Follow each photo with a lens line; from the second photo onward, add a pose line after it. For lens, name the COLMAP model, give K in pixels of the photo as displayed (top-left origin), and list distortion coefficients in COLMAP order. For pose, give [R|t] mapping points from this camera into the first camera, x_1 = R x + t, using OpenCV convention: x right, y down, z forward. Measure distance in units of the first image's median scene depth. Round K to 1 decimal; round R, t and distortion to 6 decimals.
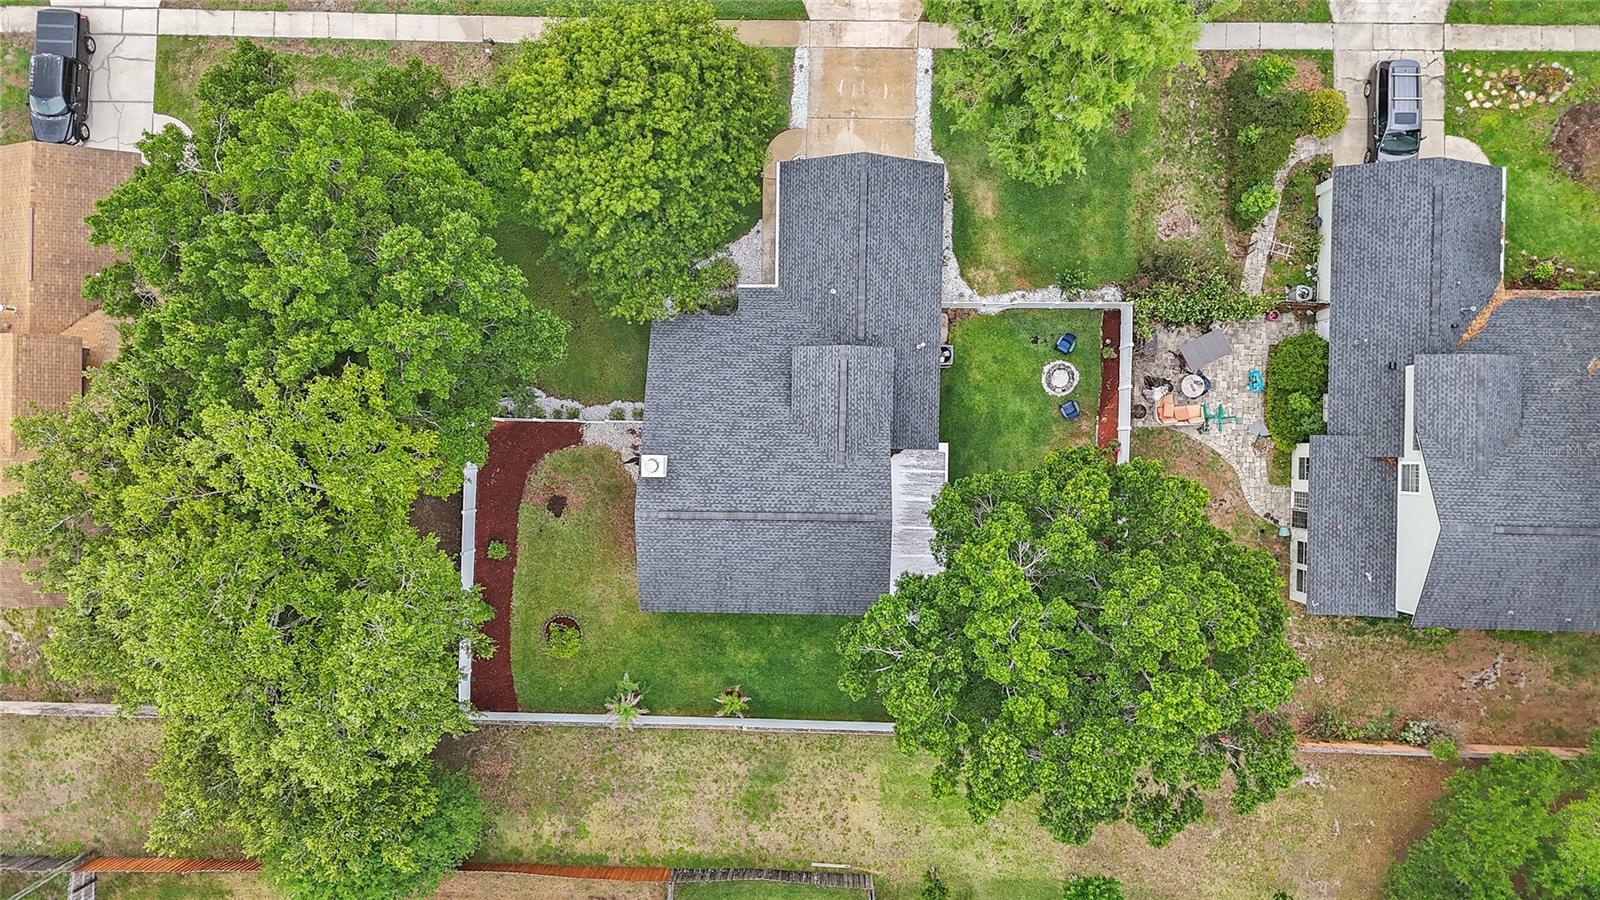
lens RADIAL K [[1176.5, 0, 799.5], [0, 1176.5, 456.0], [0, 0, 1]] dist [0.082762, -0.079742]
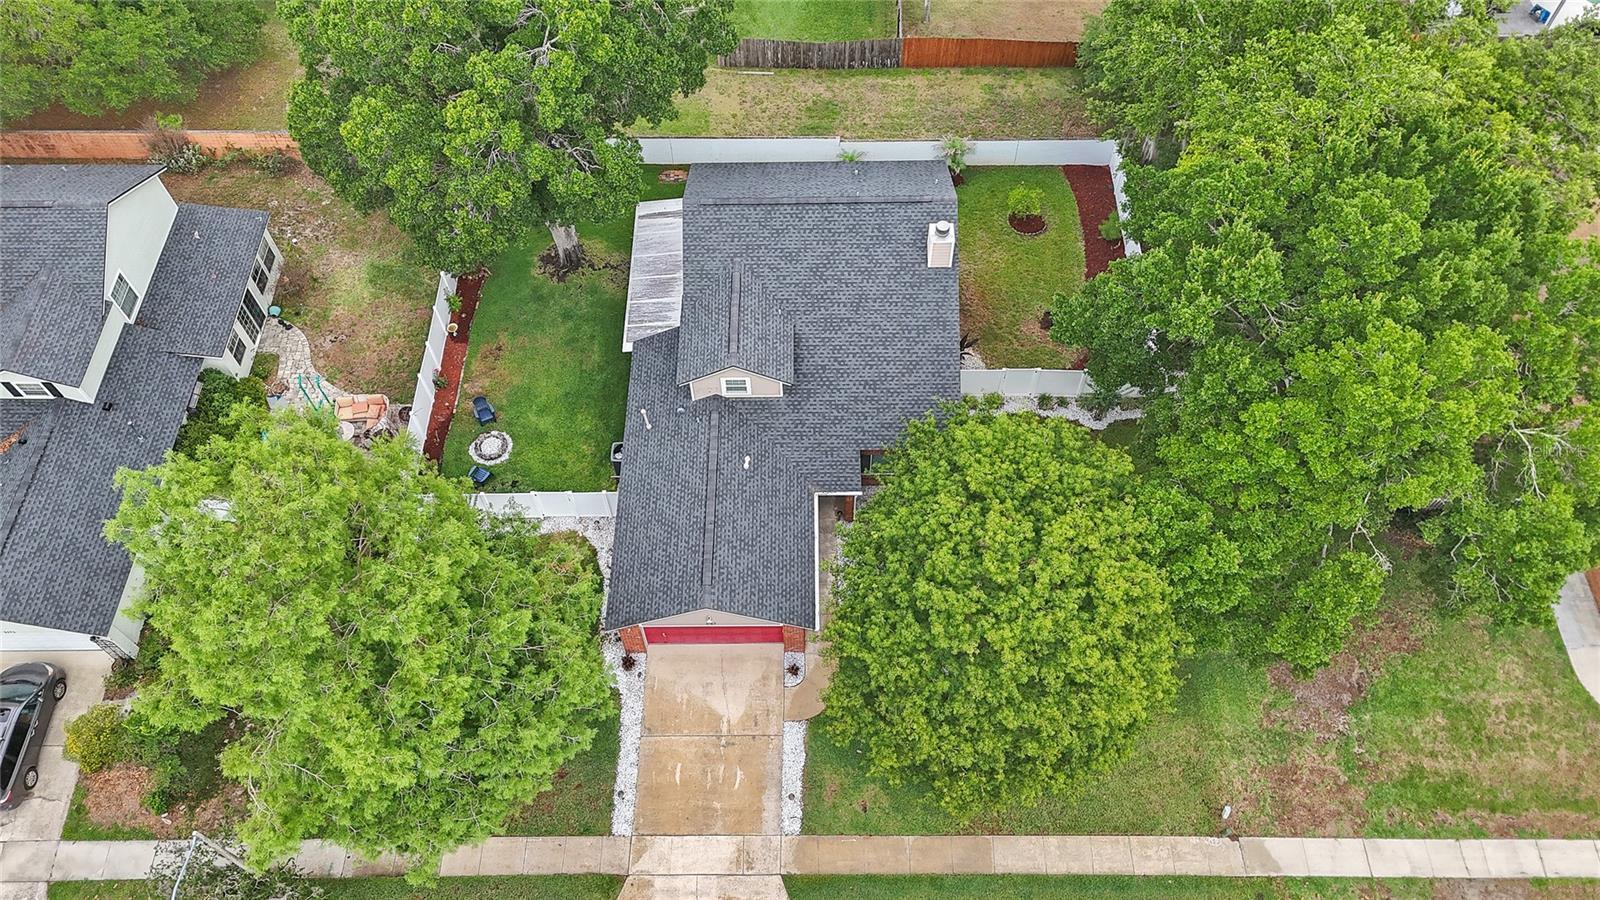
lens RADIAL K [[1166.2, 0, 803.8], [0, 1166.2, 449.8], [0, 0, 1]] dist [0.079147, -0.071246]
pose [[-0.999550, 0.027840, 0.011187, -0.020830], [-0.017495, -0.843707, 0.536519, -0.561462], [0.024375, 0.536082, 0.843814, 0.288067]]
